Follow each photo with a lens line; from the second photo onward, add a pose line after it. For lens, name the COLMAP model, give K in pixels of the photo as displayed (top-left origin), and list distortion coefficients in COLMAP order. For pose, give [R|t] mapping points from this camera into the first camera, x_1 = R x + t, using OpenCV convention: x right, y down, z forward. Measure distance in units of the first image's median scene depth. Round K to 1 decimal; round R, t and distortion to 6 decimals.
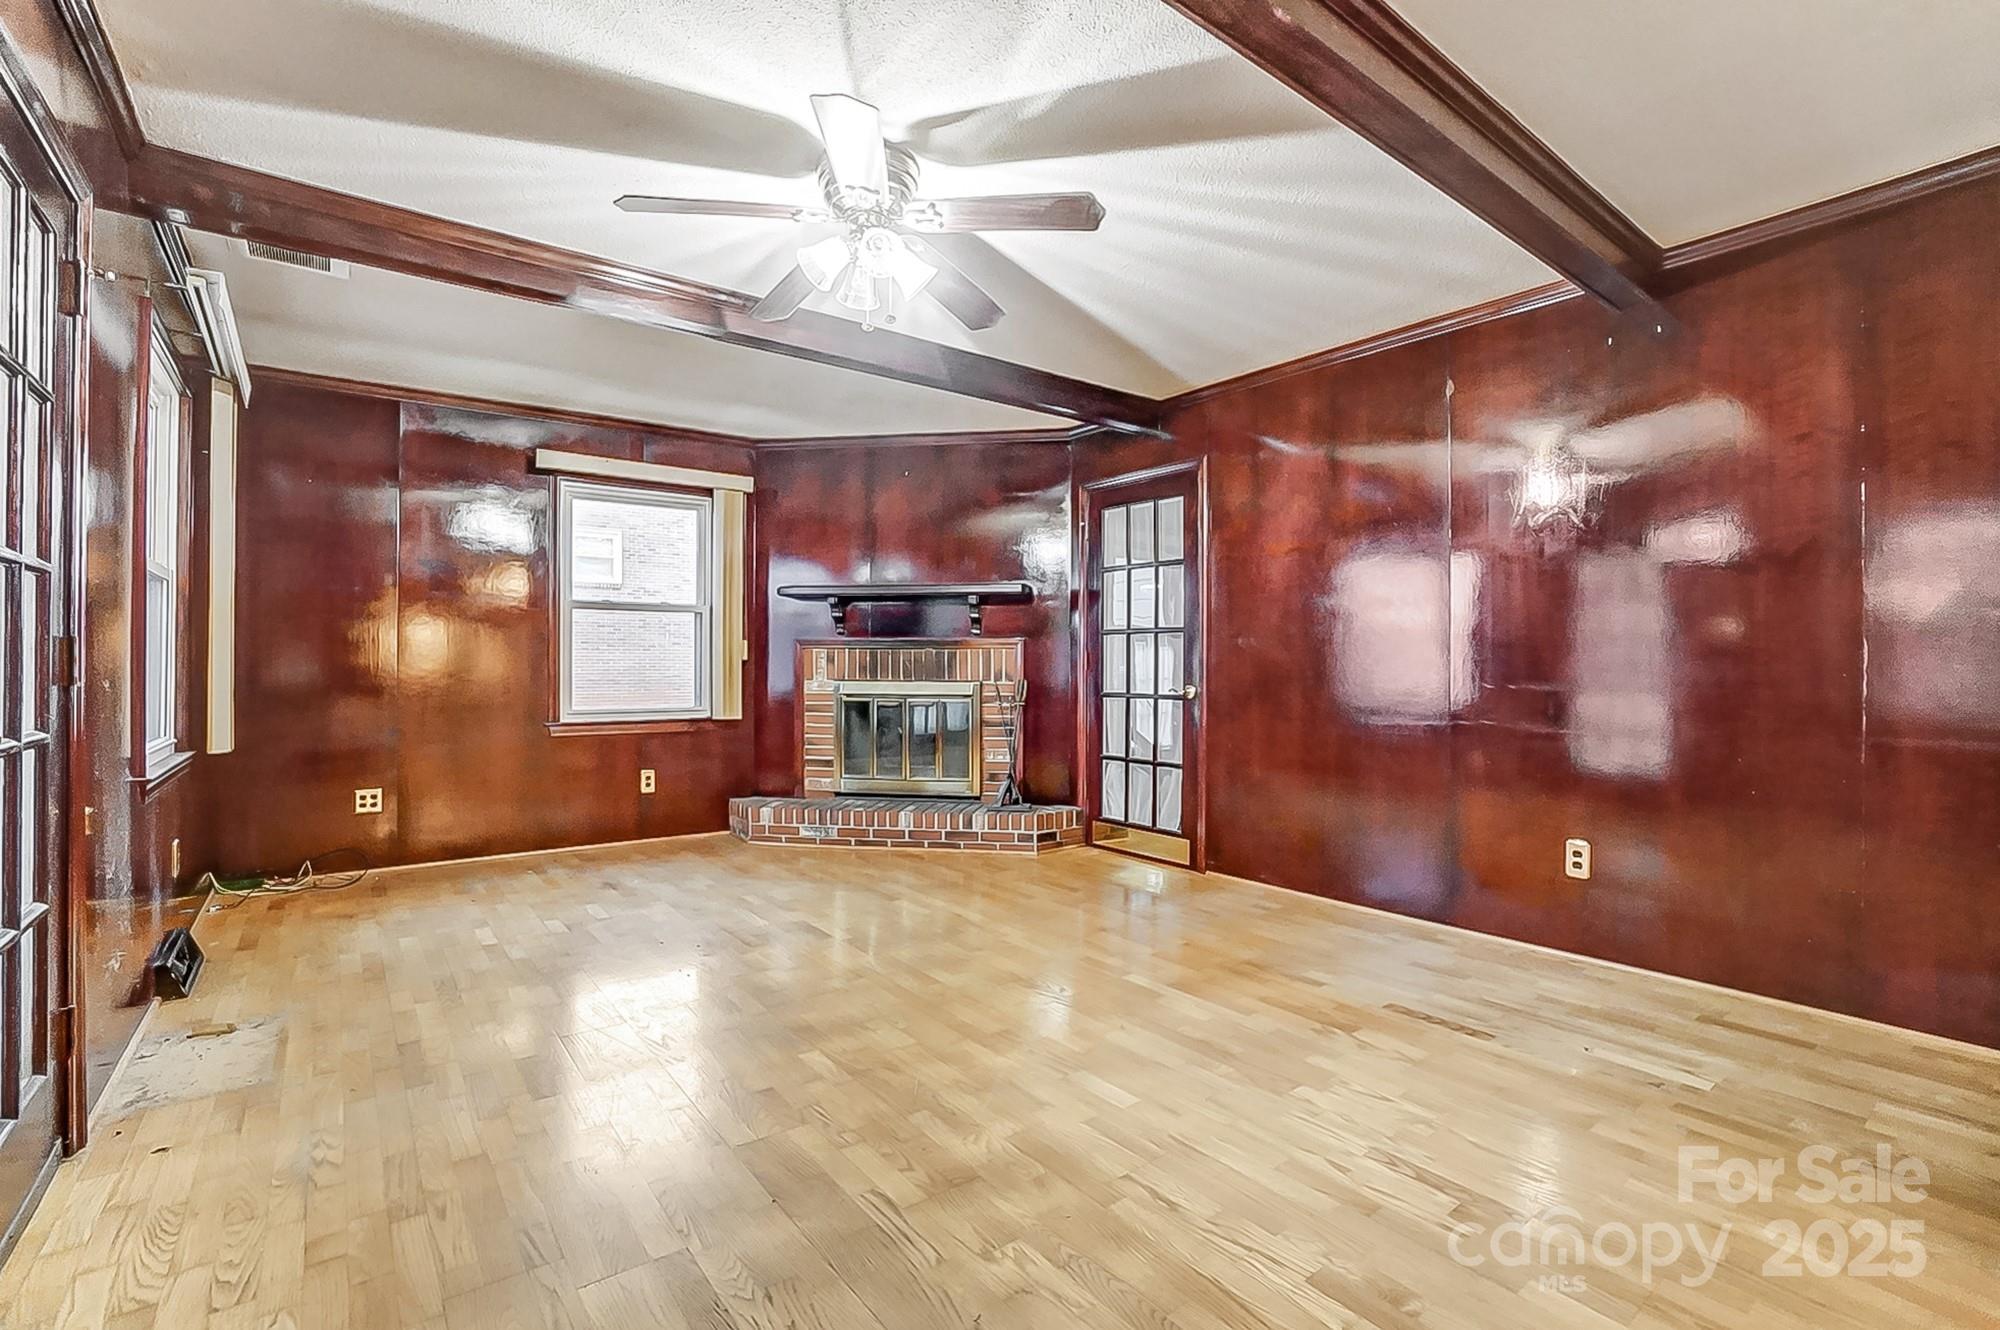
lens RADIAL K [[898.9, 0, 1007.4], [0, 898.9, 670.6], [0, 0, 1]] dist [-0.040257, 0.008504]
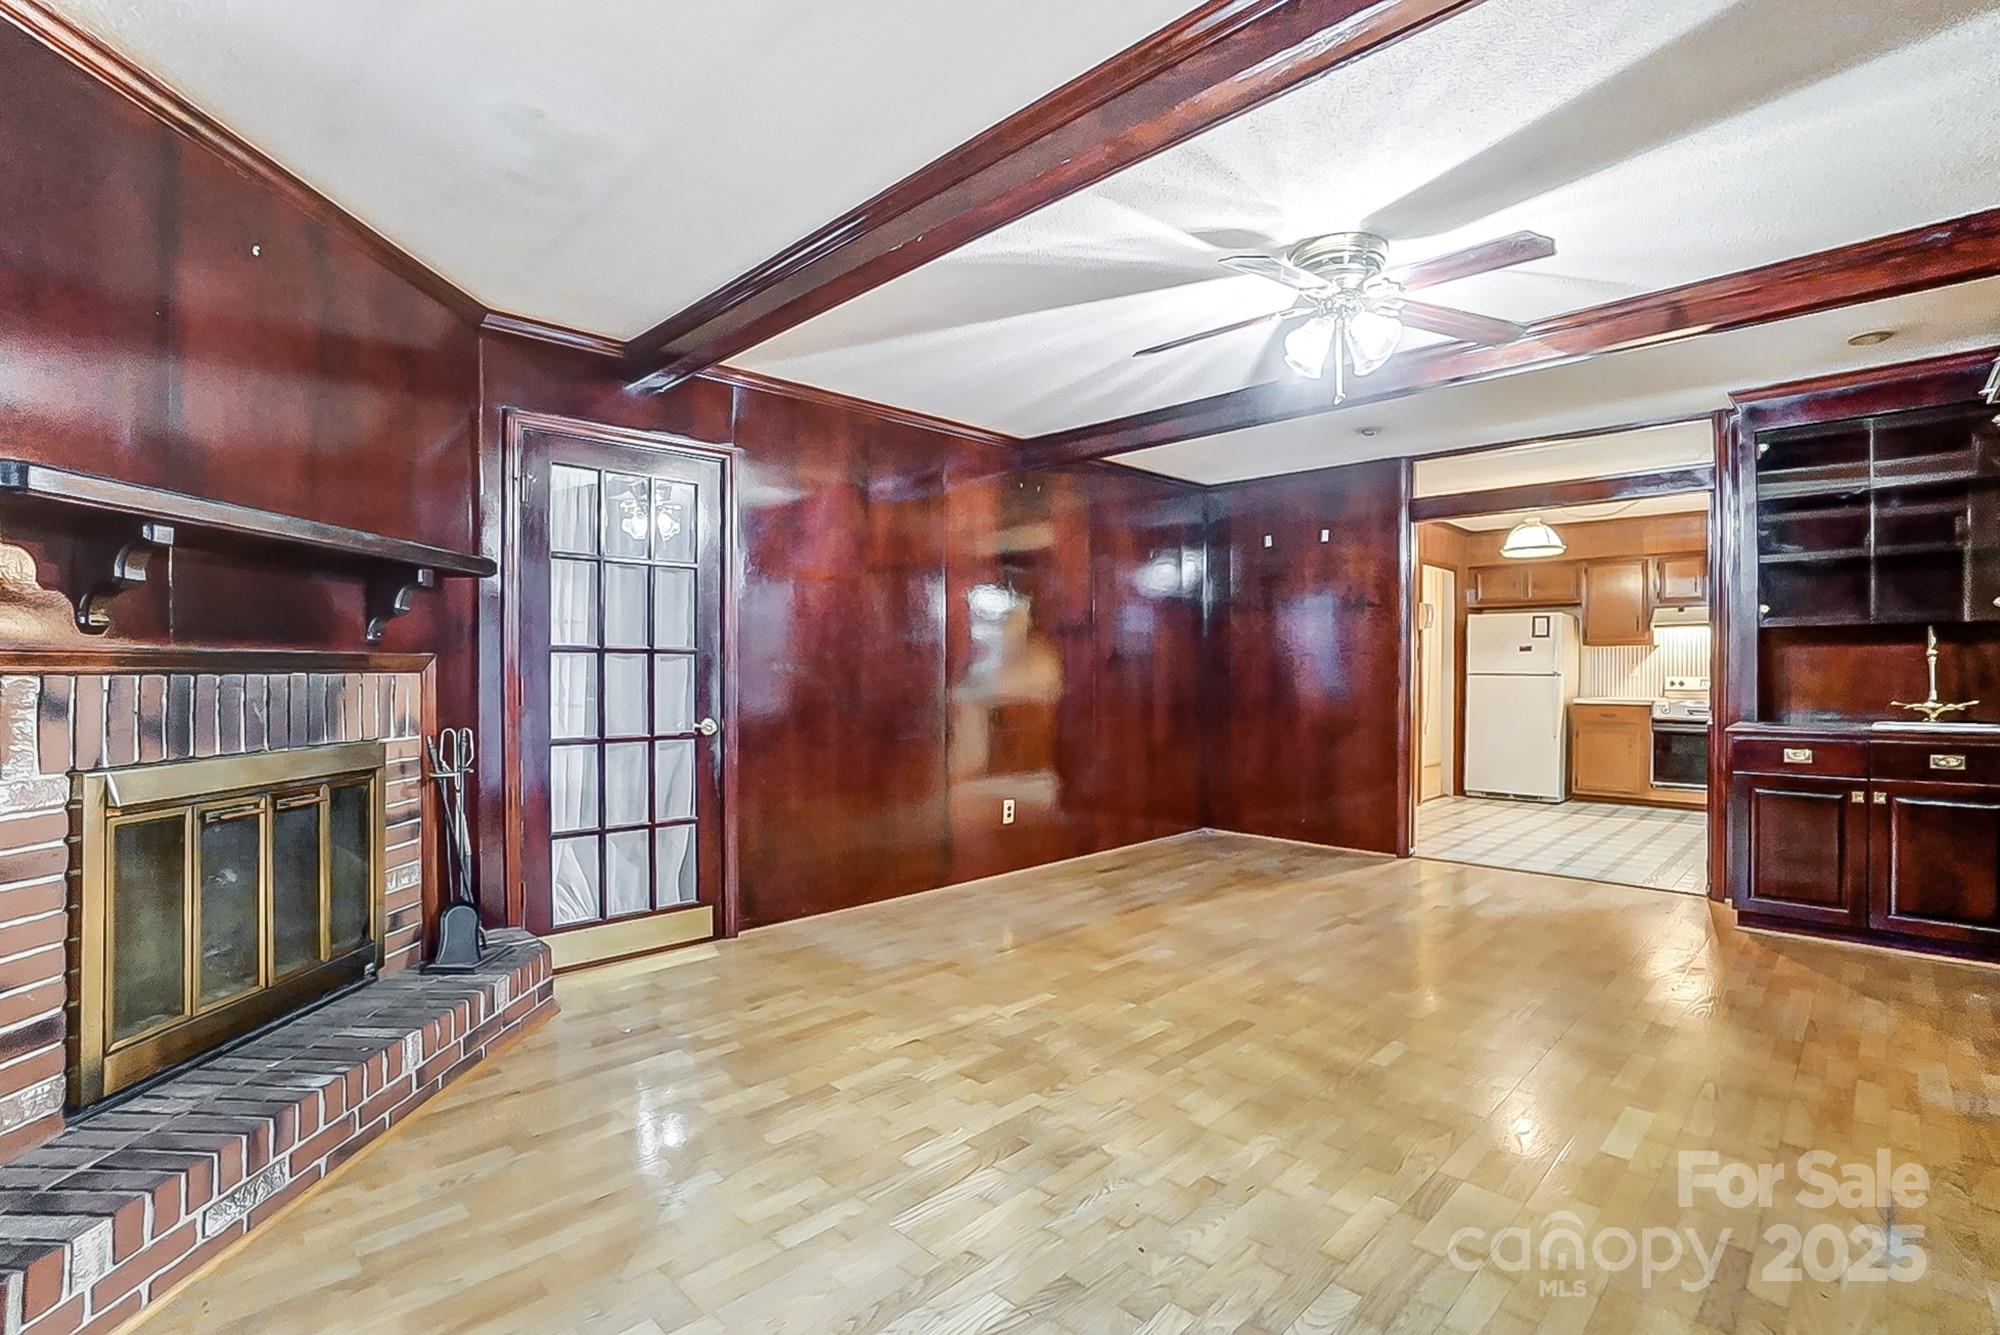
lens RADIAL K [[898.9, 0, 1007.0], [0, 898.9, 658.9], [0, 0, 1]] dist [-0.040257, 0.008504]
pose [[-0.119617, 0.010998, 0.992759, -0.650363], [0.007409, 0.999921, -0.010185, -0.029113], [-0.992792, 0.006138, -0.119689, 0.819635]]
